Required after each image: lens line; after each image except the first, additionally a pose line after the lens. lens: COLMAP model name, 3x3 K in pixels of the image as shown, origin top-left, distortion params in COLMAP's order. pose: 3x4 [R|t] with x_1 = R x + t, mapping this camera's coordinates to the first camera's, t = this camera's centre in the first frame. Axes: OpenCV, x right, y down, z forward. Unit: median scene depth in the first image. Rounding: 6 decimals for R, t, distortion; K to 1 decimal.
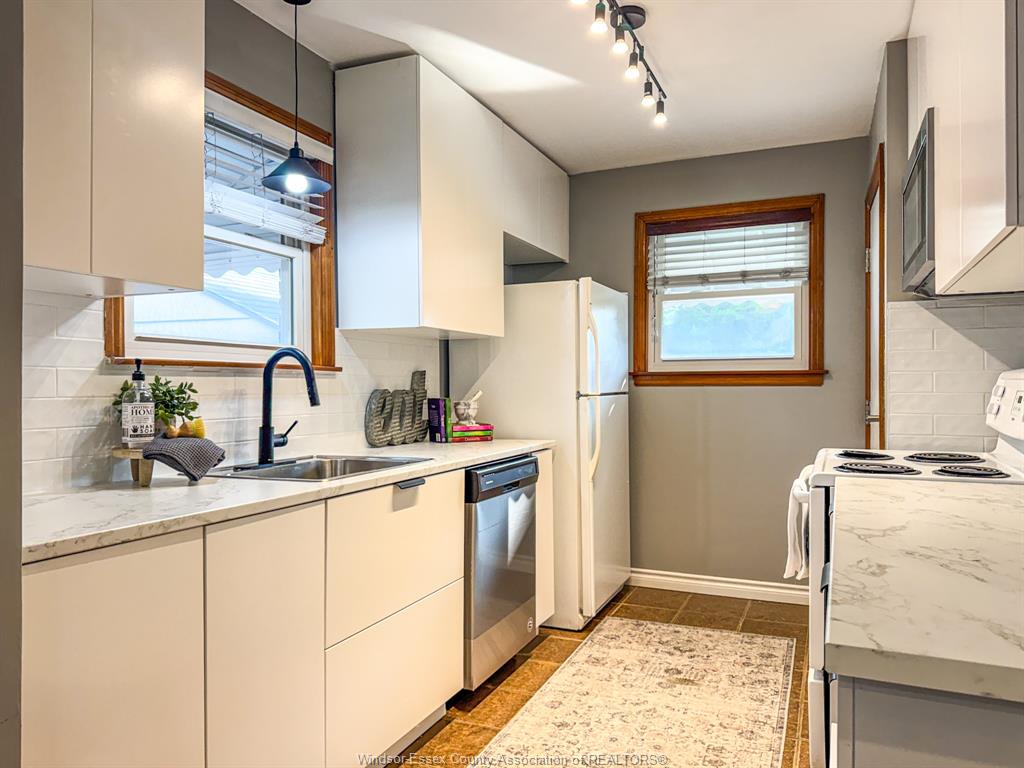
lens RADIAL K [[718.3, 0, 510.7], [0, 718.3, 386.2], [0, 0, 1]] dist [0.113619, -0.183565]
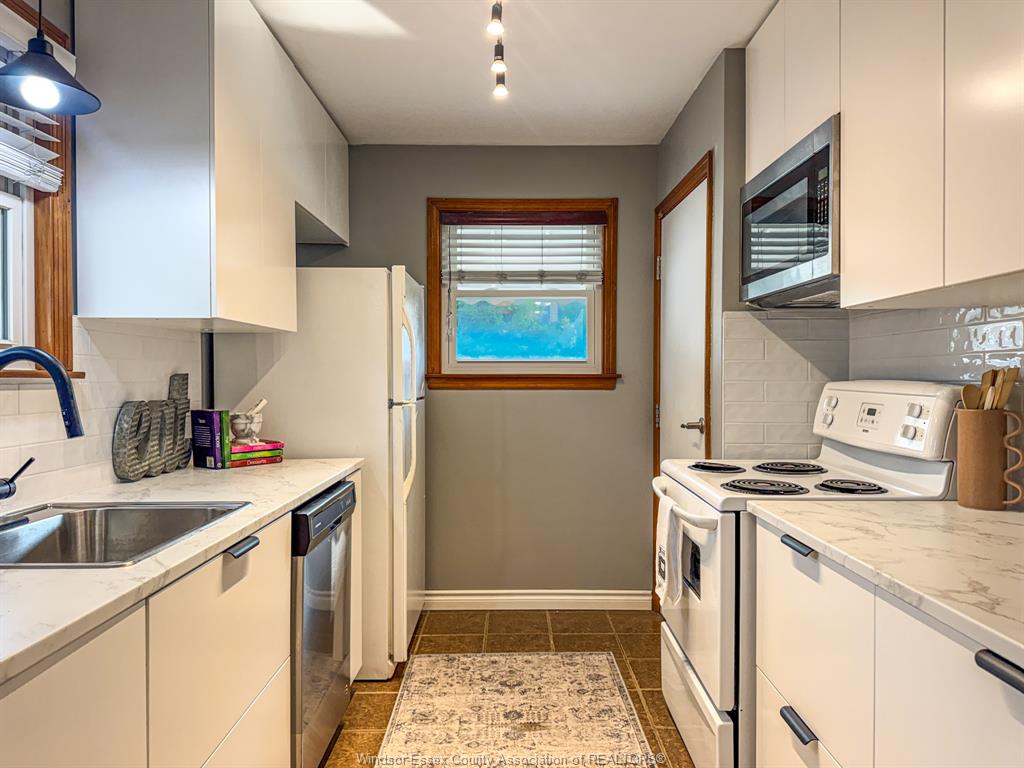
lens RADIAL K [[718.3, 0, 510.7], [0, 718.3, 386.2], [0, 0, 1]] dist [0.113619, -0.183565]
pose [[0.915431, -0.001971, 0.402470, -0.126725], [-0.002583, 0.999939, 0.010773, -0.019199], [-0.402466, -0.010902, 0.915370, 0.173155]]
